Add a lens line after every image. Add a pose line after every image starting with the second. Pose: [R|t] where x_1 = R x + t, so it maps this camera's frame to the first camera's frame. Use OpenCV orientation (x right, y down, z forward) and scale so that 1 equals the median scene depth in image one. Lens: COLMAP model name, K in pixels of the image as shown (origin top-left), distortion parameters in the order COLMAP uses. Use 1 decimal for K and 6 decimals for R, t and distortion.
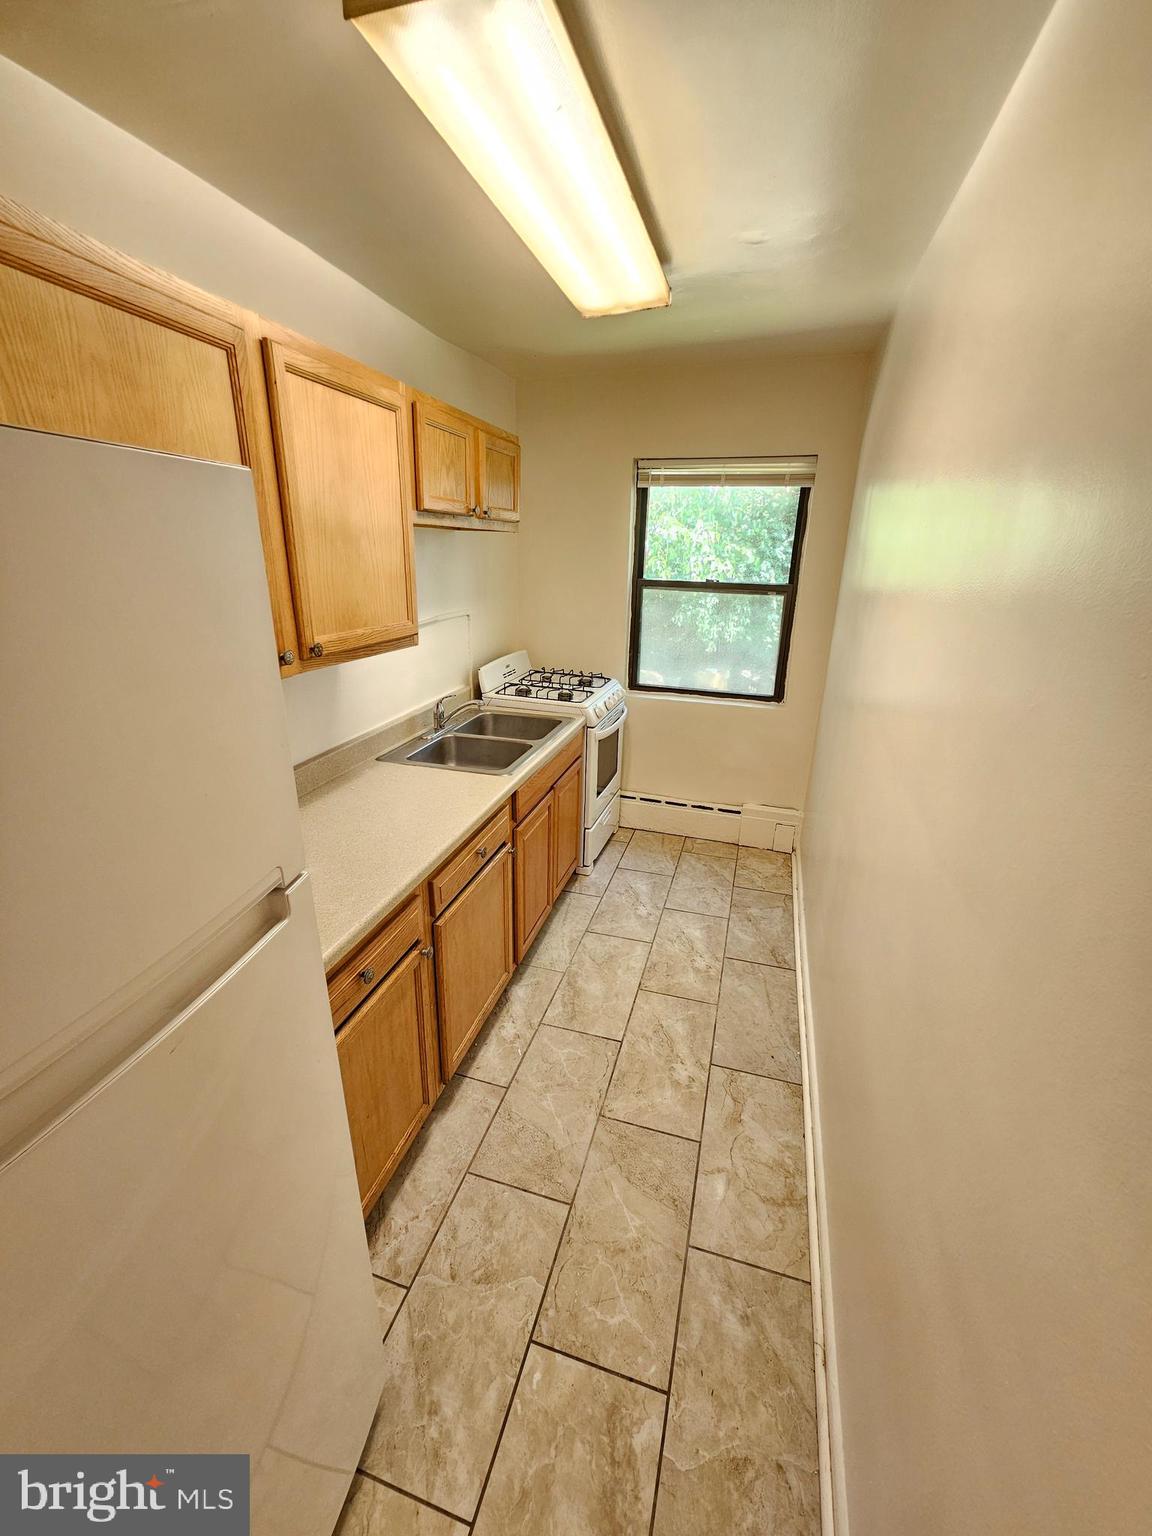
lens RADIAL K [[629.4, 0, 577.2], [0, 629.4, 761.9], [0, 0, 1]] dist [-0.001238, 0.000701]
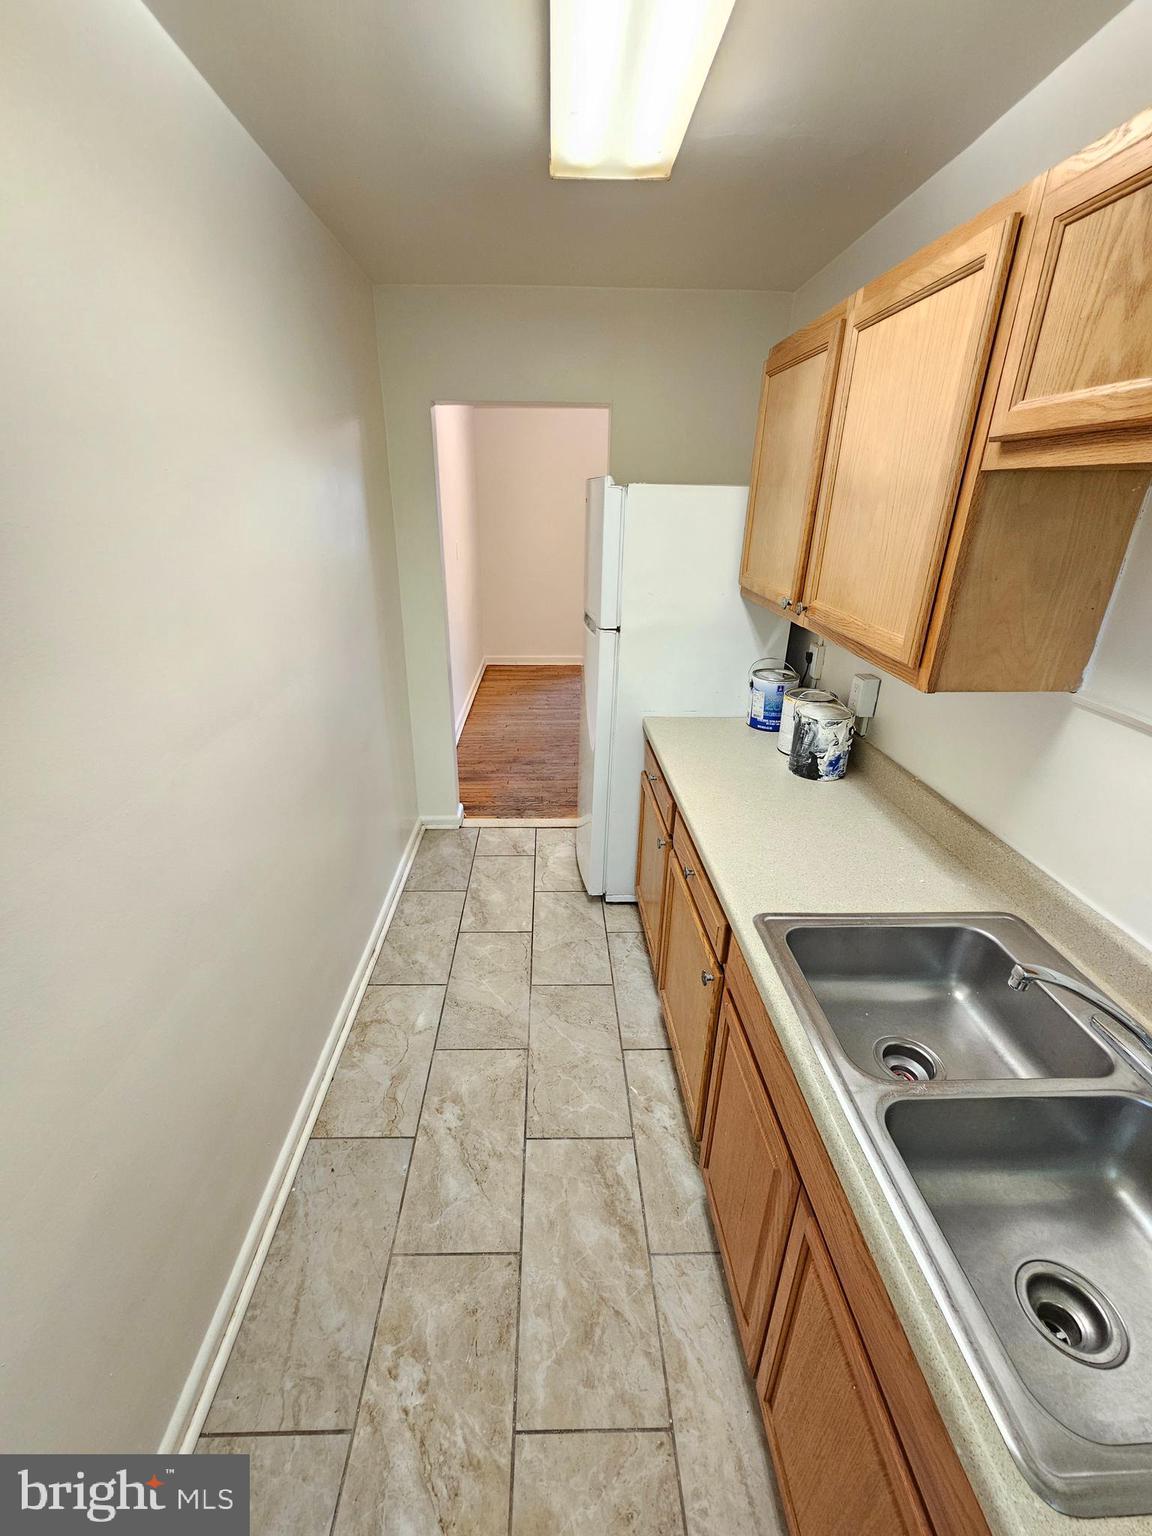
lens RADIAL K [[629.4, 0, 563.3], [0, 629.4, 771.1], [0, 0, 1]] dist [-0.001238, 0.000701]
pose [[-0.951876, 0.099955, -0.289727, 0.235902], [-0.123135, 0.740950, 0.660175, -0.486577], [0.280661, 0.664080, -0.692984, 1.415668]]
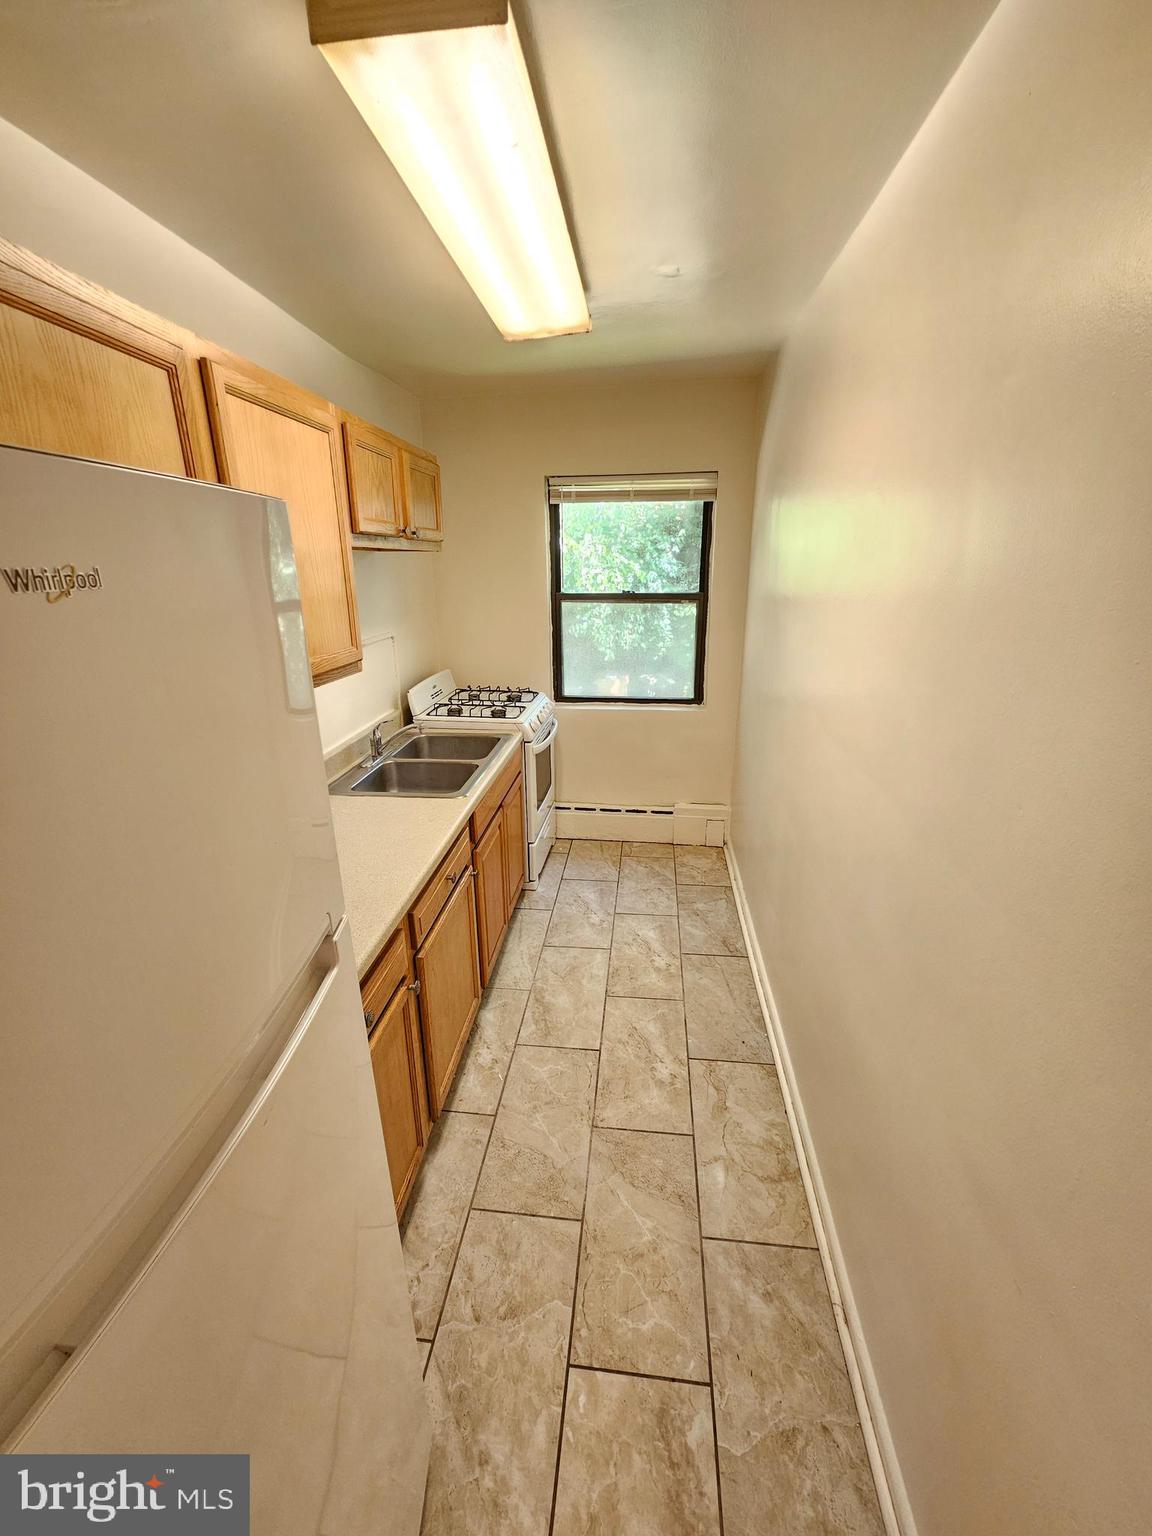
lens RADIAL K [[629.4, 0, 577.6], [0, 629.4, 760.1], [0, 0, 1]] dist [-0.001238, 0.000701]
pose [[0.983714, -0.082009, 0.159944, -0.098553], [0.085428, 0.996237, -0.014607, -0.007302], [-0.158144, 0.028033, 0.987018, -0.002408]]
